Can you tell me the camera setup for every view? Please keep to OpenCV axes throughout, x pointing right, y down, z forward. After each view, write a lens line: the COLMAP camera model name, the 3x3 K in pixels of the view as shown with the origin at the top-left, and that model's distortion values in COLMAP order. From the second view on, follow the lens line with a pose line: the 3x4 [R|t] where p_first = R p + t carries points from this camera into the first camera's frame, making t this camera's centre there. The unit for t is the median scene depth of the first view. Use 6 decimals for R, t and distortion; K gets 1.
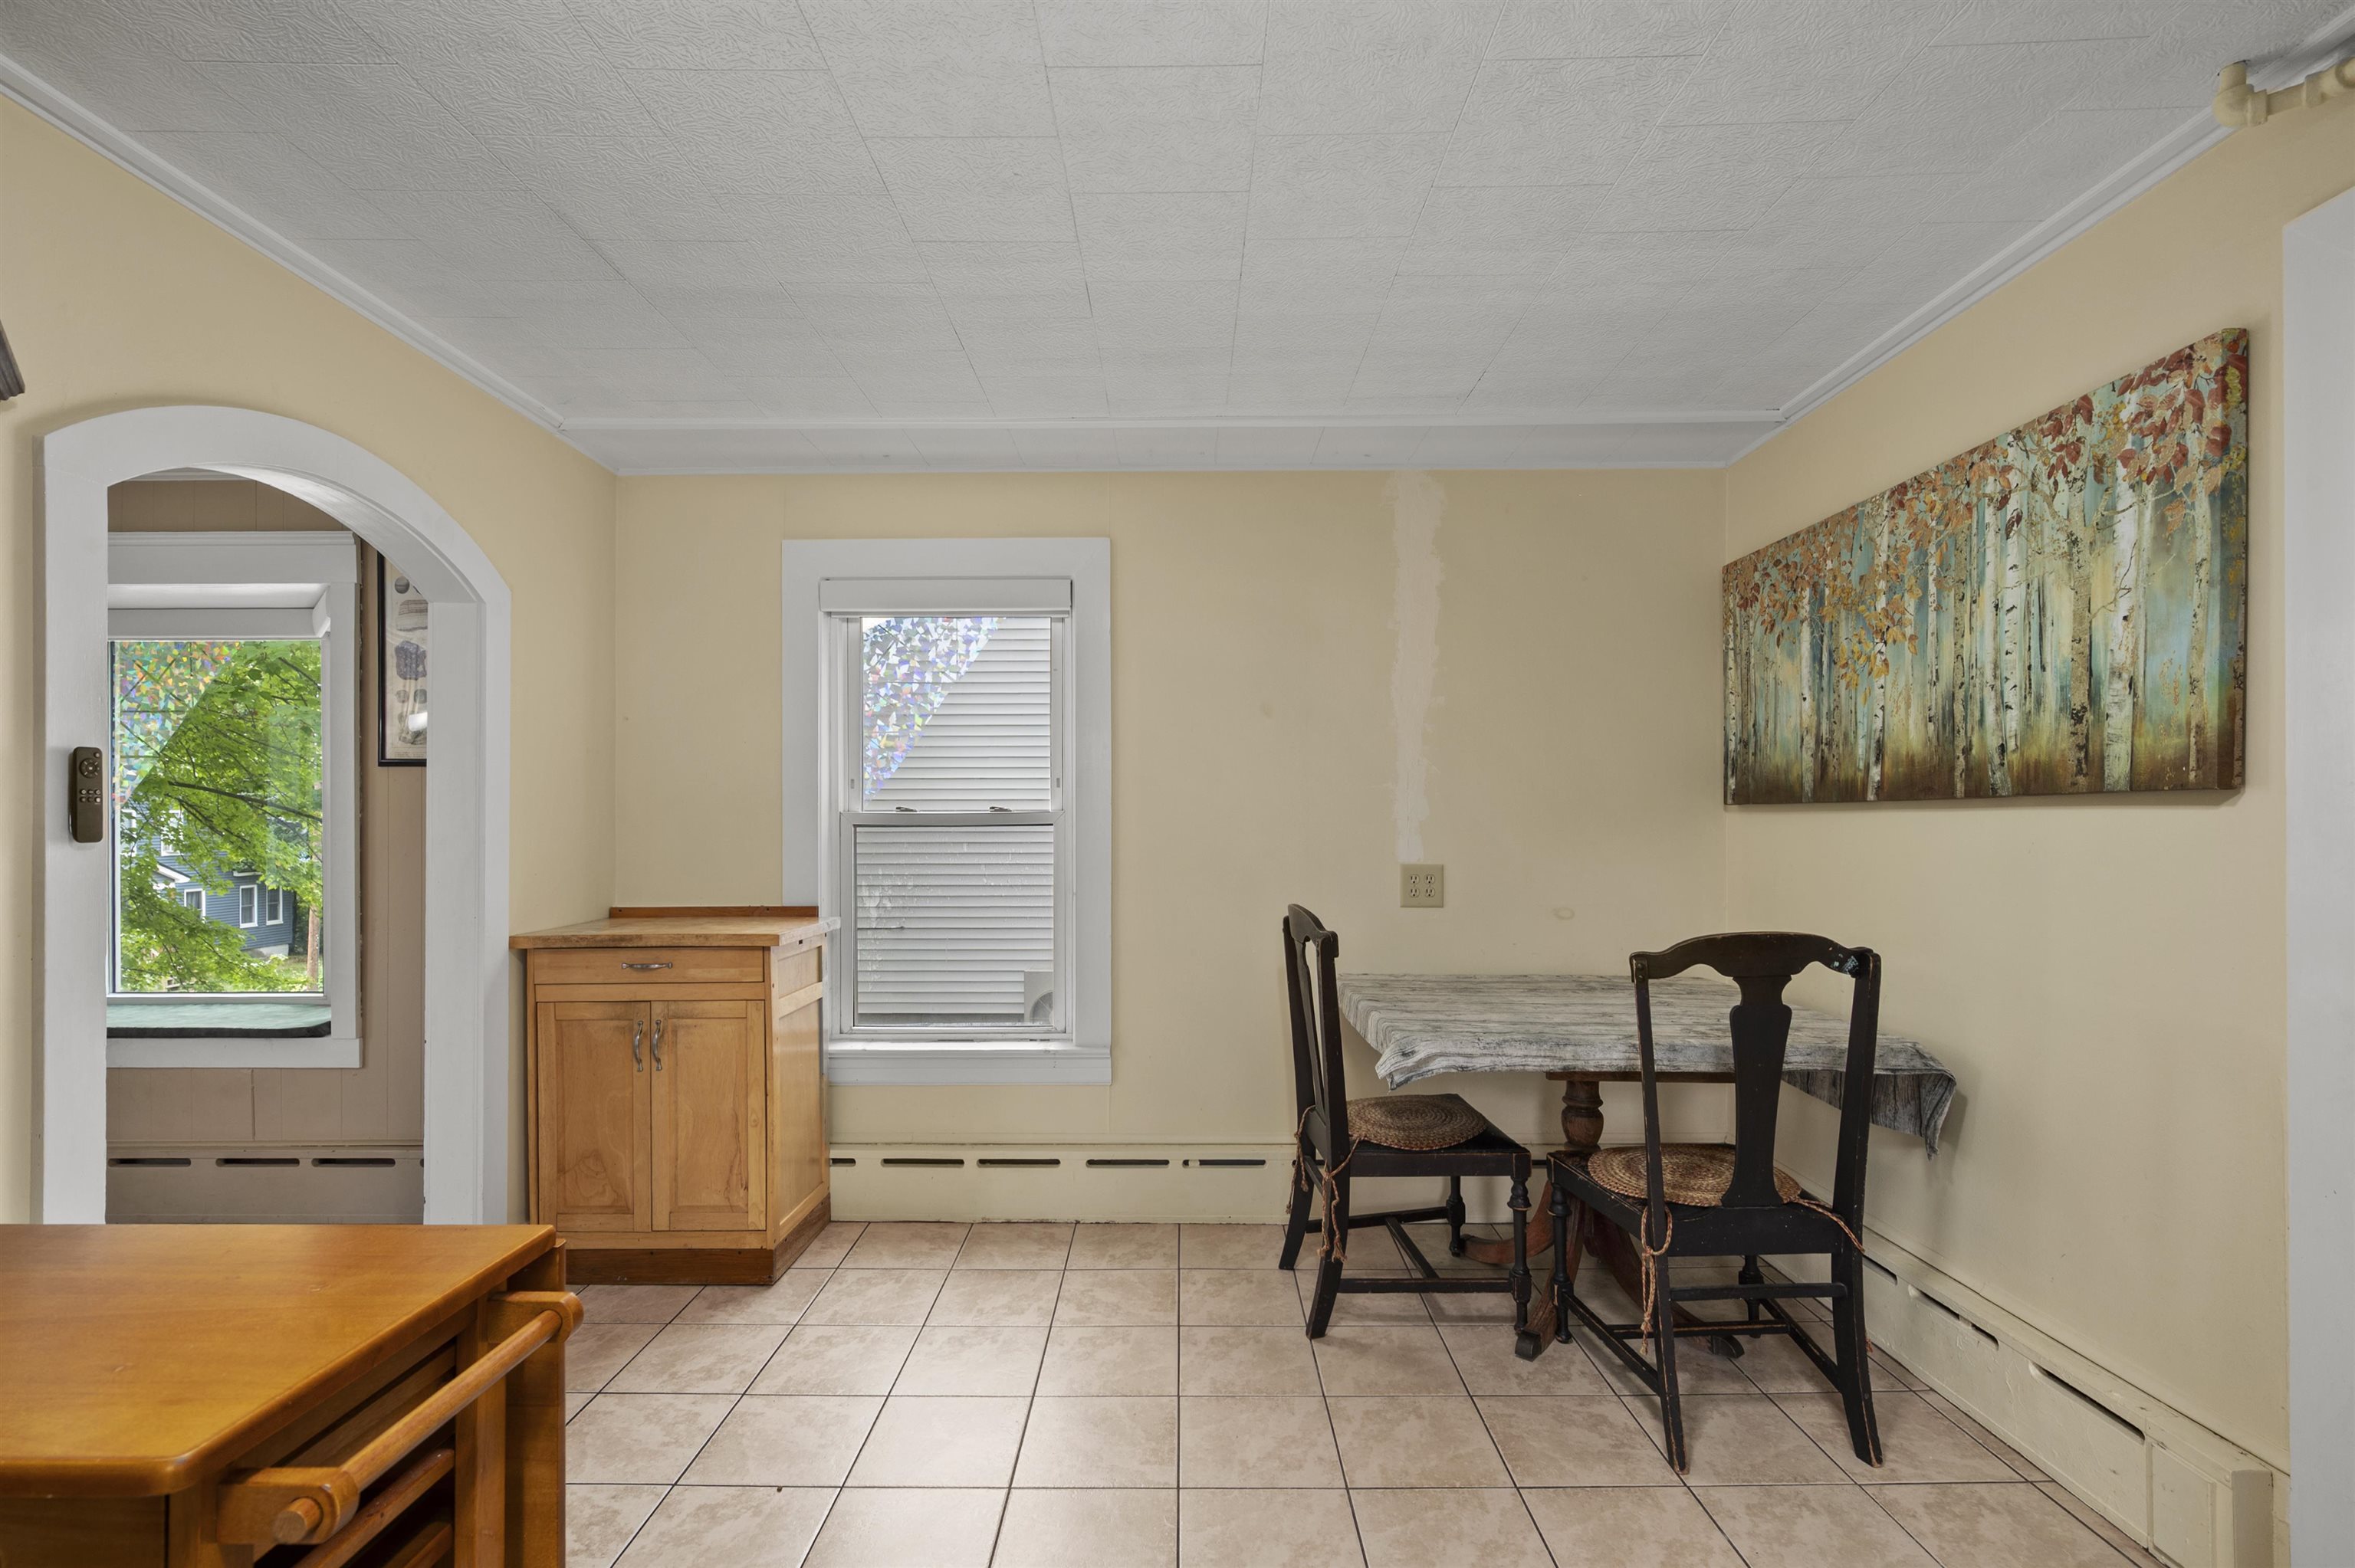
lens RADIAL K [[1042.4, 0, 1183.2], [0, 1042.4, 822.5], [0, 0, 1]] dist [-0.000662, 0.001567]
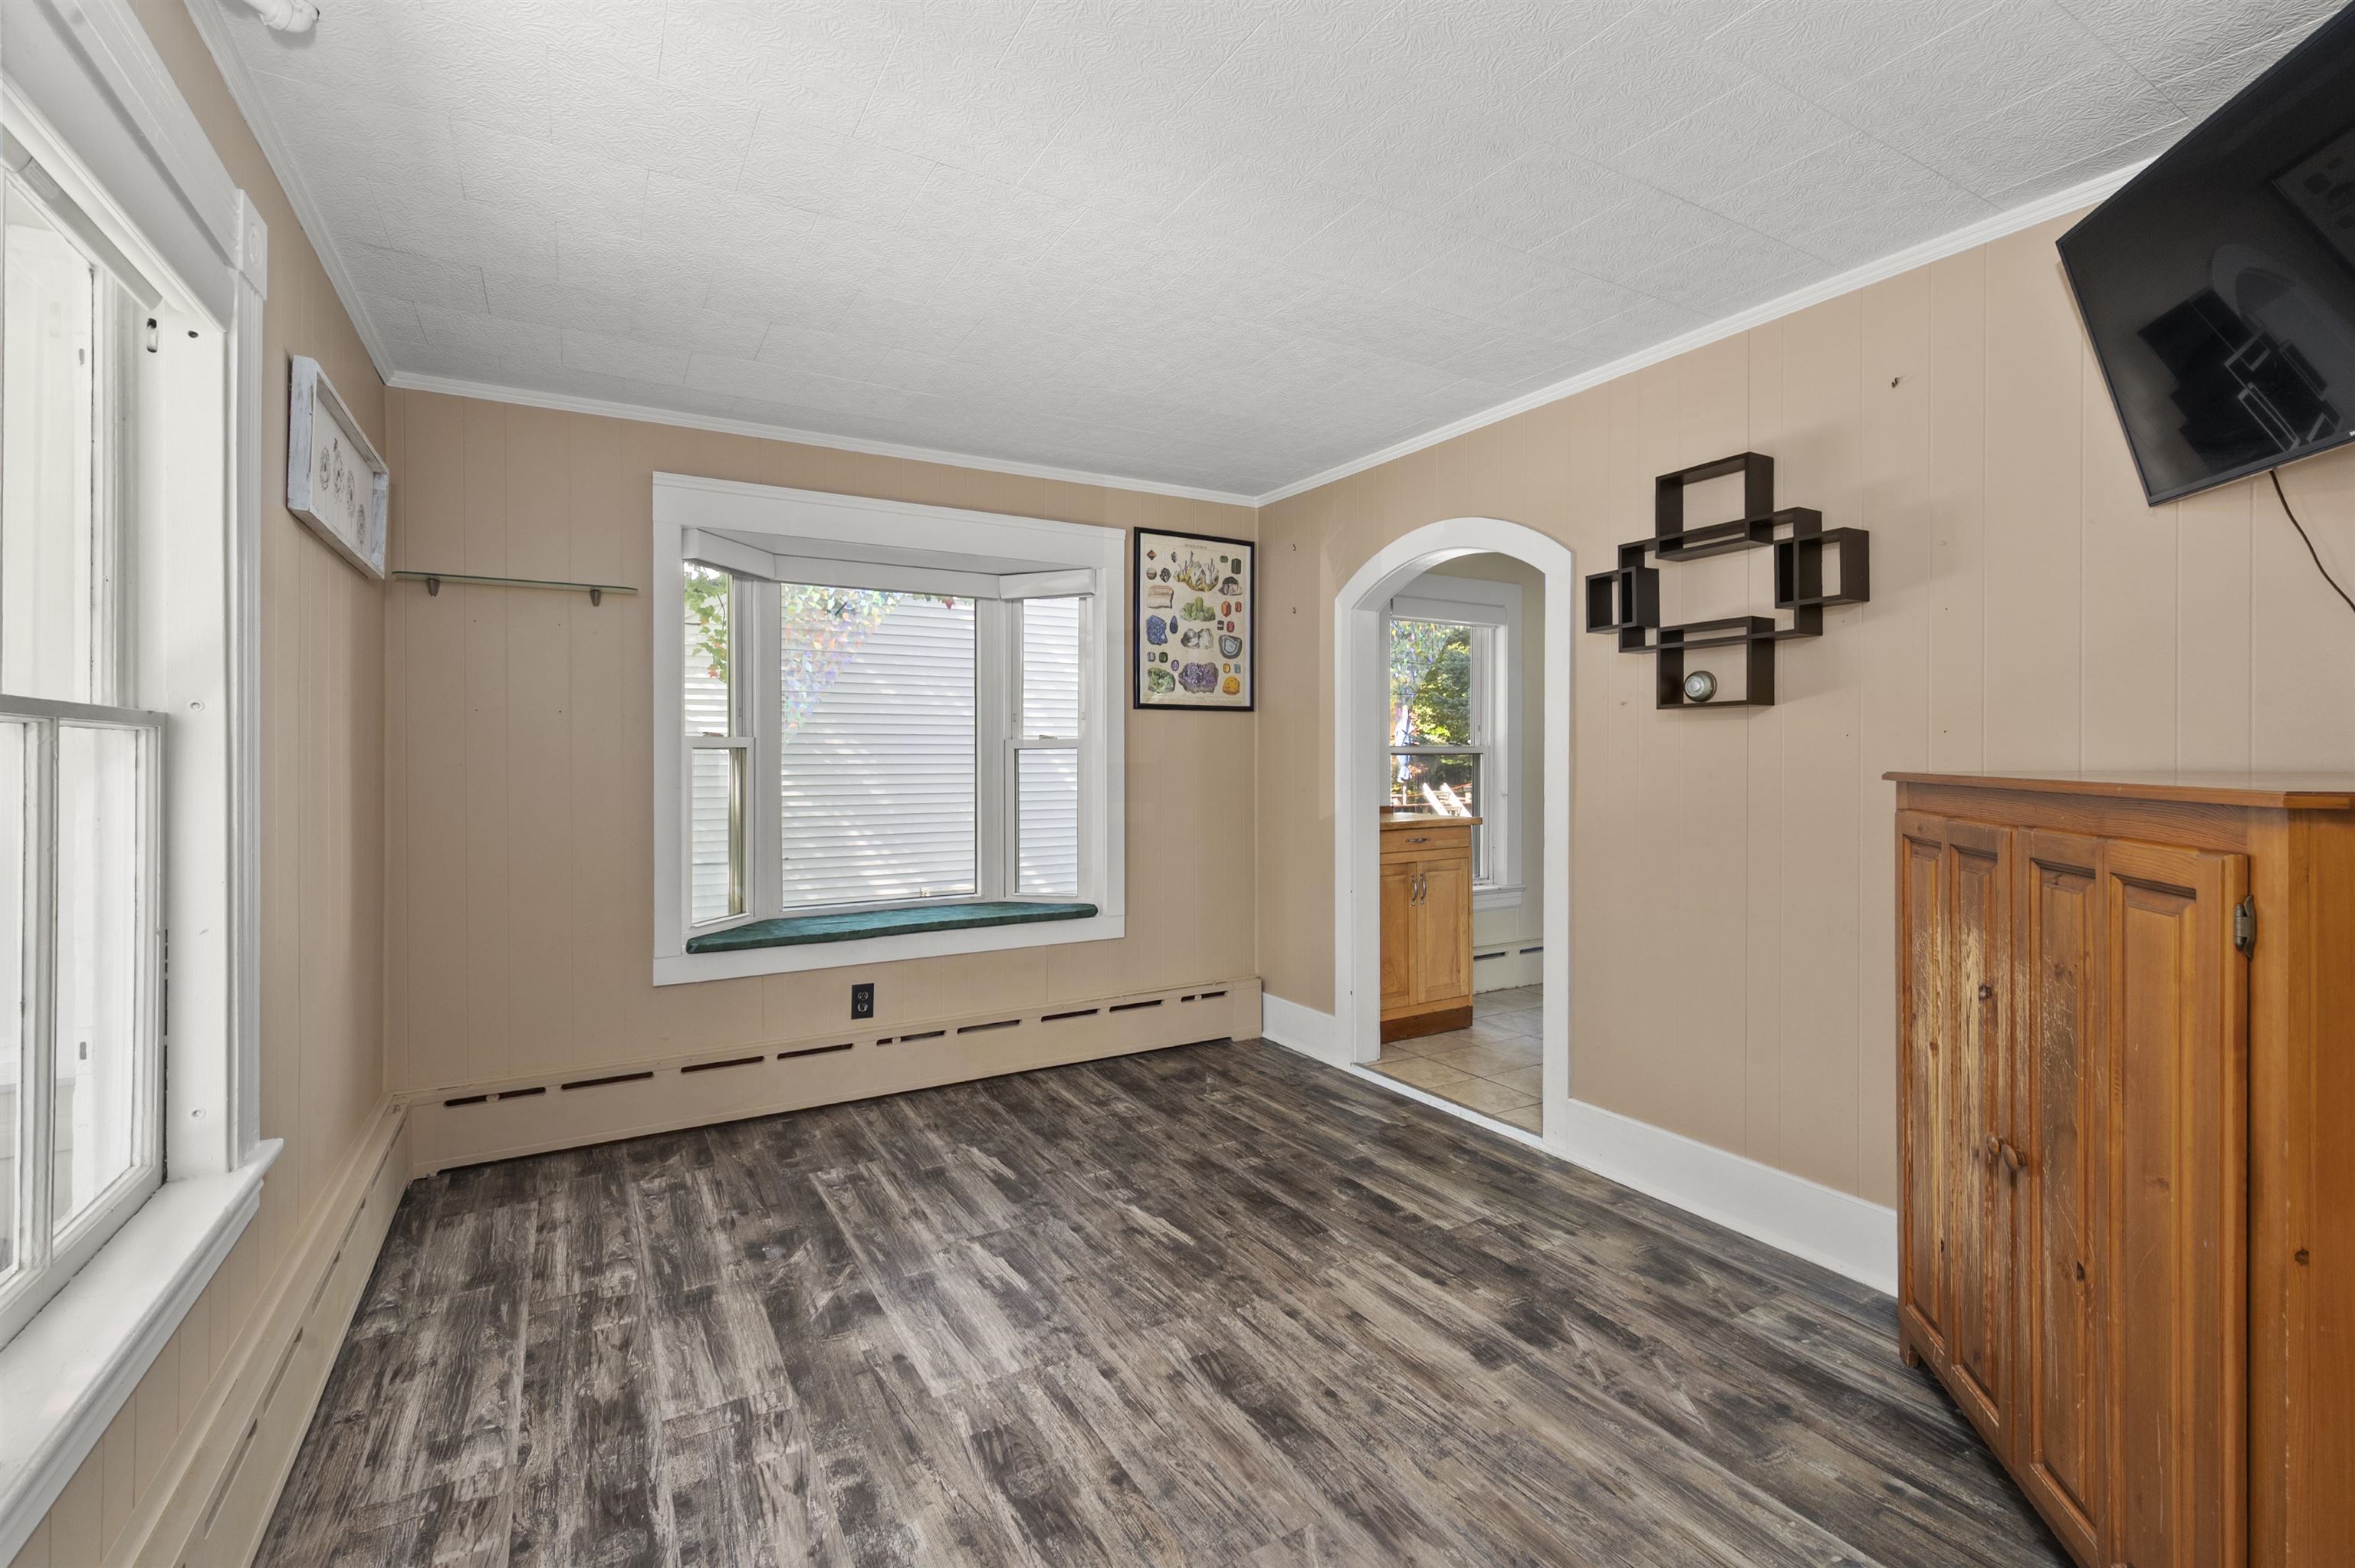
lens RADIAL K [[1023.6, 0, 1171.4], [0, 1023.6, 763.0], [0, 0, 1]] dist [-0.000639, 0.000367]
pose [[0.864927, -0.002993, 0.501889, -2.108502], [0.000799, 0.999989, 0.004586, 0.014357], [-0.501897, -0.003566, 0.864920, -0.226110]]
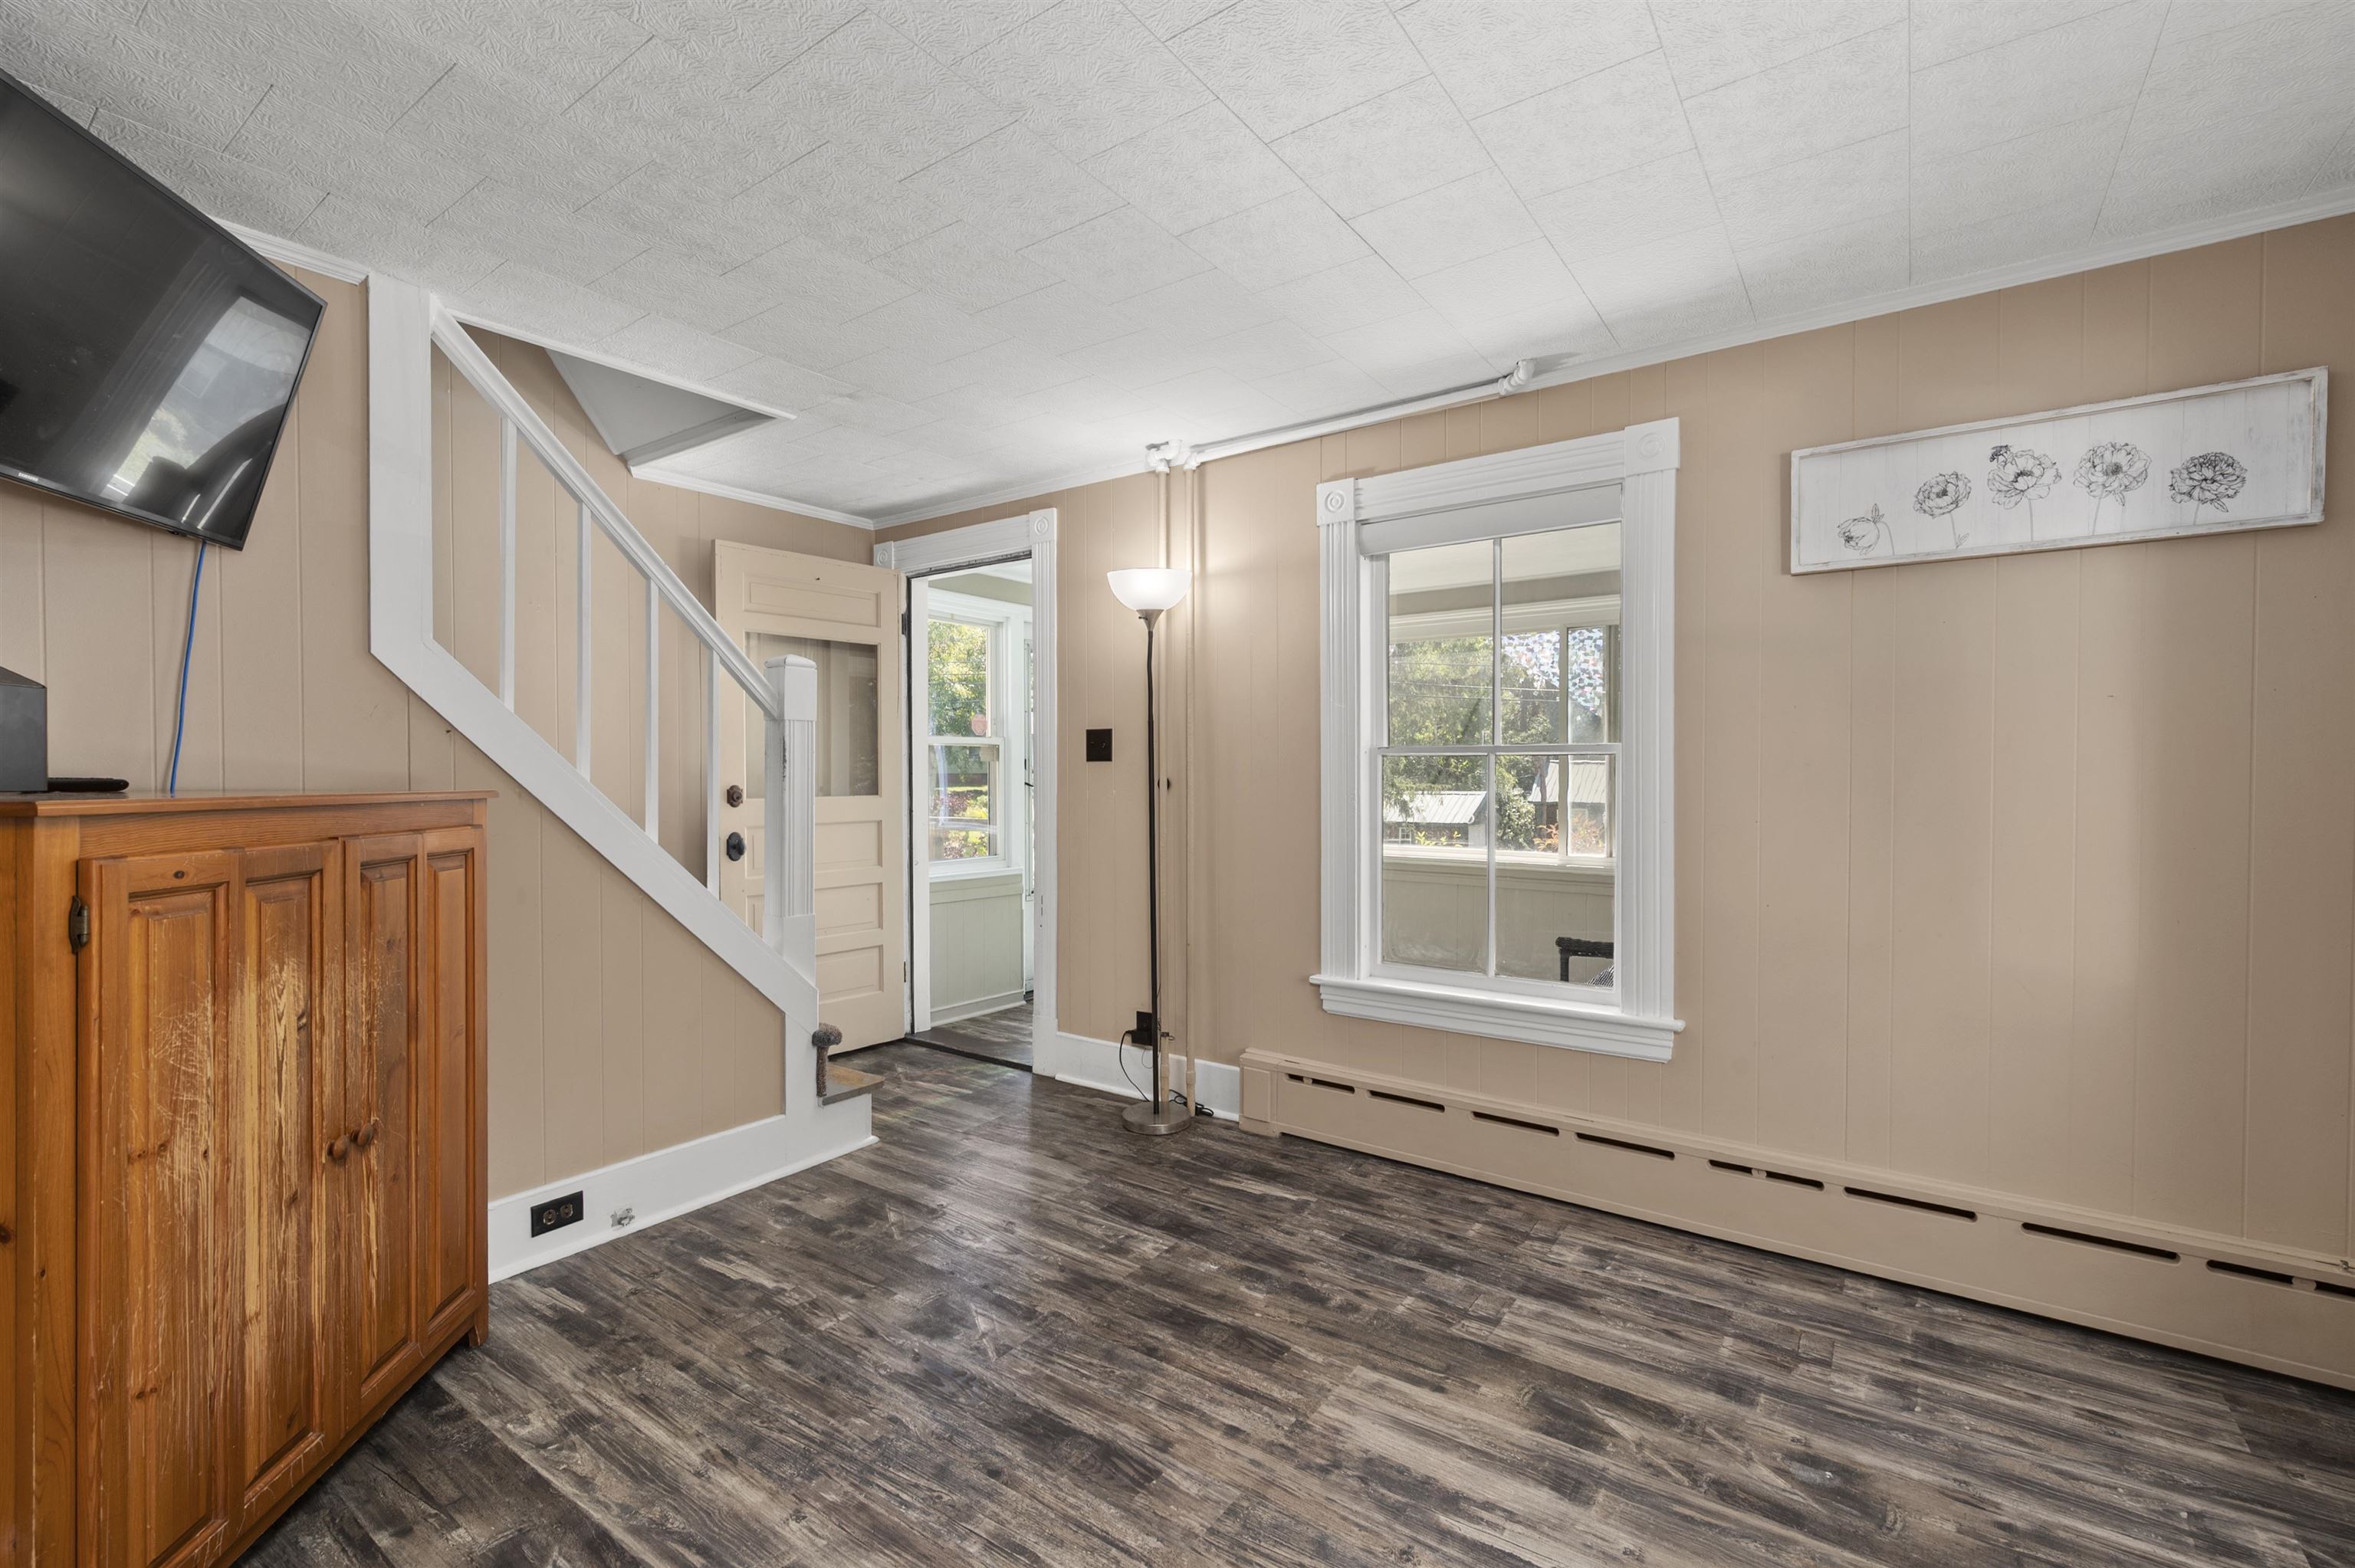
lens RADIAL K [[1023.6, 0, 1180.1], [0, 1023.6, 783.8], [0, 0, 1]] dist [-0.000639, 0.000367]
pose [[-0.578002, 0.015354, -0.815891, -0.933623], [0.002781, 0.999854, 0.016846, 0.010301], [0.816031, 0.007468, -0.577960, 1.105349]]
